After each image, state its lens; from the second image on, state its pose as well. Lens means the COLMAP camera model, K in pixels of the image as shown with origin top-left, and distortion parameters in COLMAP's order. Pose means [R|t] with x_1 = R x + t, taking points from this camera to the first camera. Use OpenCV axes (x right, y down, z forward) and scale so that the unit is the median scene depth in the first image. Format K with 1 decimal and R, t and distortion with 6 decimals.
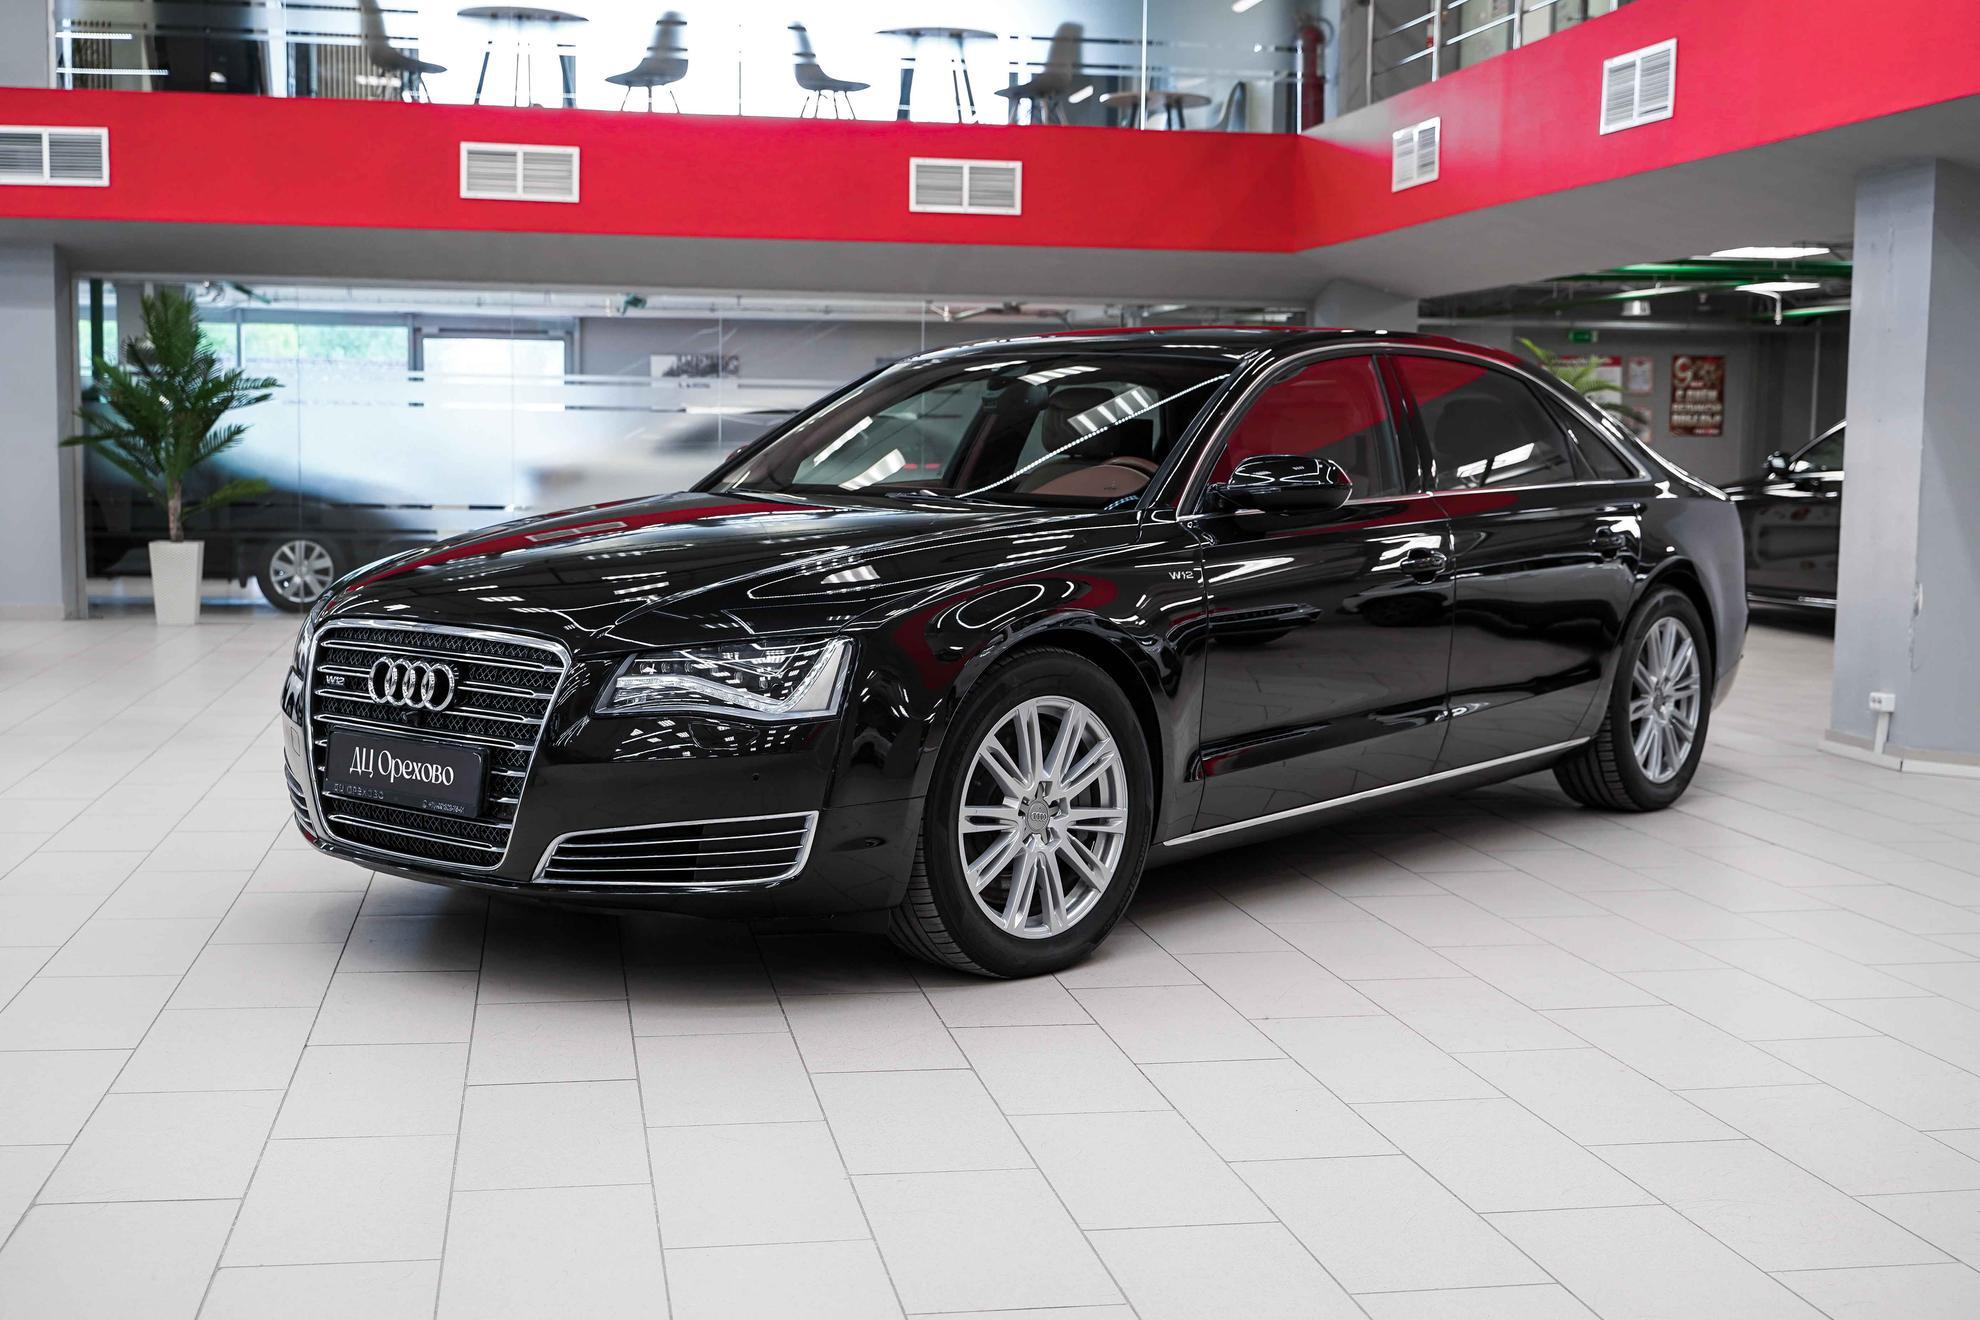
lens RADIAL K [[2241.1, 0, 948.1], [0, 2241.1, 676.6], [0, 0, 1]] dist [-0.019328, 0.000000]
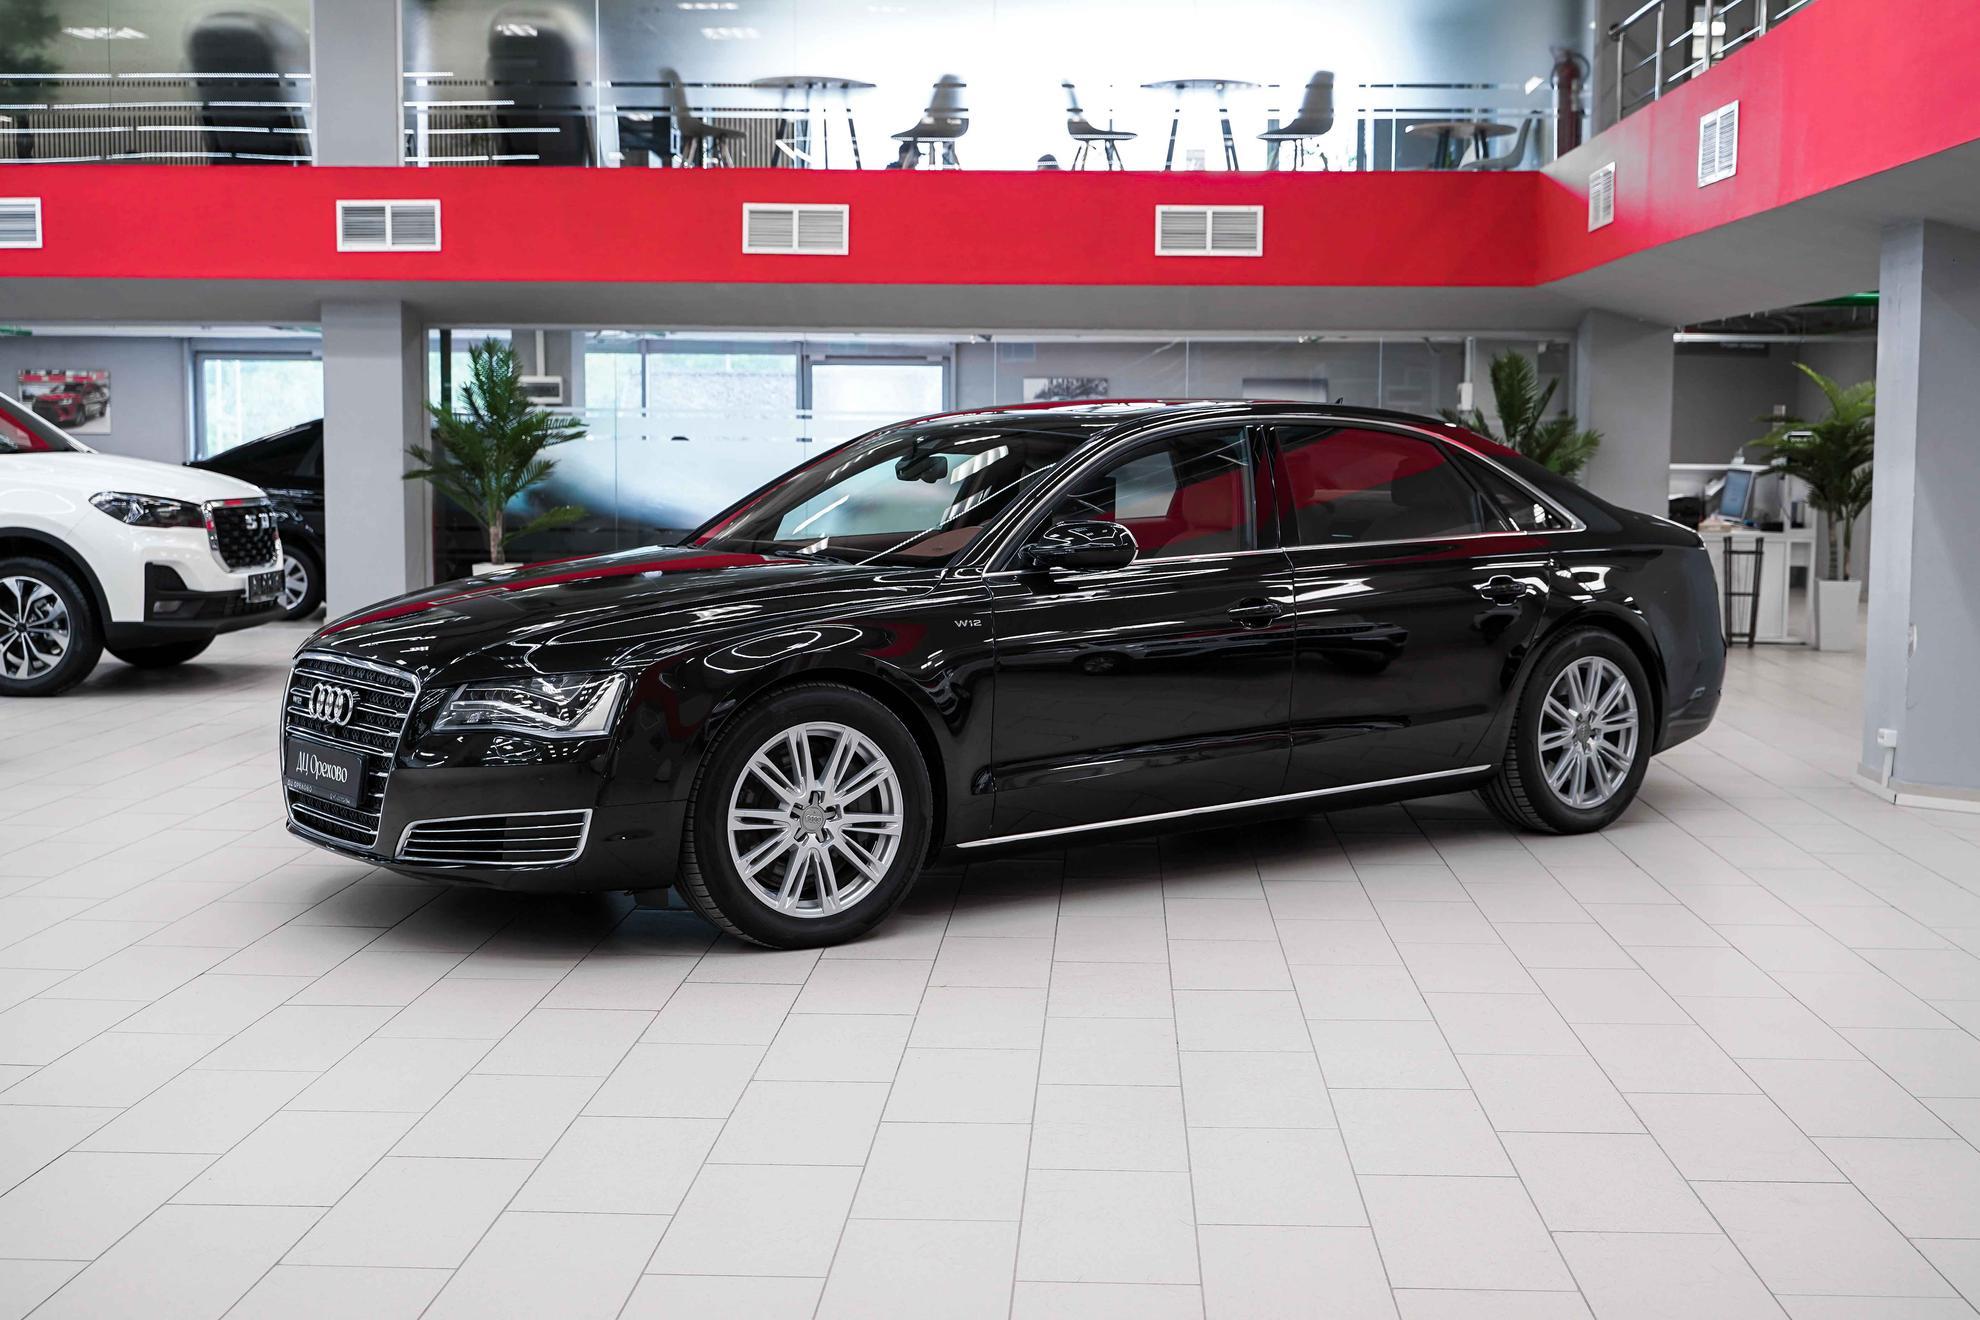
lens RADIAL K [[2255.9, 0, 987.7], [0, 2255.9, 662.3], [0, 0, 1]] dist [-0.008900, 0.000000]
pose [[0.980157, 0.013448, -0.197768, 0.190073], [-0.015337, 0.999850, -0.008022, -0.007852], [0.197631, 0.010896, 0.980216, -0.101644]]
